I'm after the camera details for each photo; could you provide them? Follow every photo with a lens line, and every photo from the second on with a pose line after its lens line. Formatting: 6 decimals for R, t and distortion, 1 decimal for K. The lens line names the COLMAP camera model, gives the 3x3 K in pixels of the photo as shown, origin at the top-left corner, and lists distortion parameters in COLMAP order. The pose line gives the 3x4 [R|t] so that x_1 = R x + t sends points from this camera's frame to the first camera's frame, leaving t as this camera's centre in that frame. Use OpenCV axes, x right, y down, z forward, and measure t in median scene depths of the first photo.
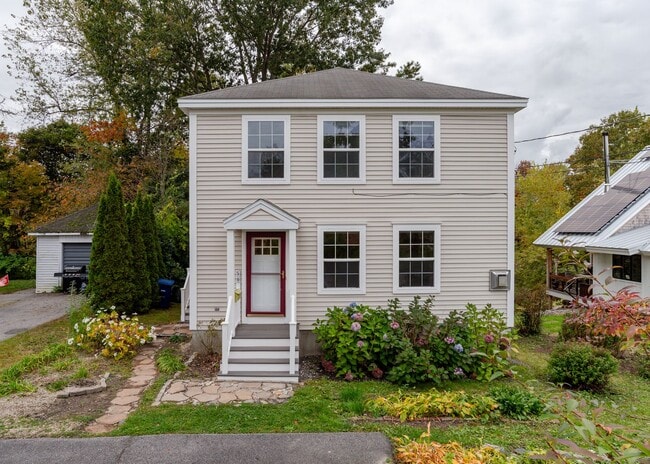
lens RADIAL K [[1085.6, 0, 325.0], [0, 1085.6, 232.0], [0, 0, 1]] dist [-0.038551, -0.068341]
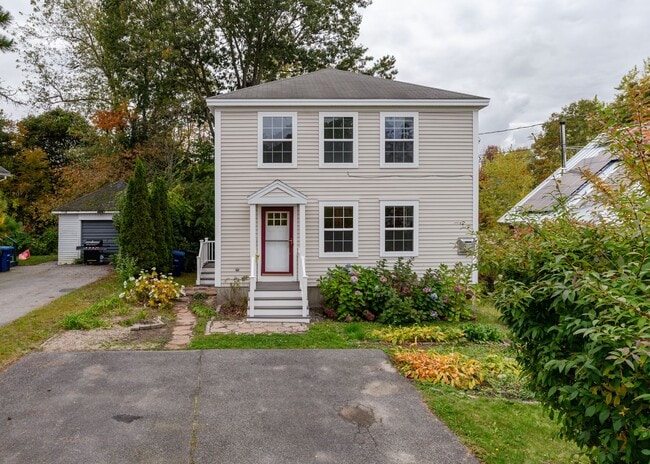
lens RADIAL K [[1085.6, 0, 325.0], [0, 1085.6, 232.0], [0, 0, 1]] dist [-0.038551, -0.068341]
pose [[0.999603, -0.001978, 0.028107, -0.034176], [0.001570, 0.999893, 0.014520, 0.010388], [-0.028133, -0.014470, 0.999499, -0.227068]]
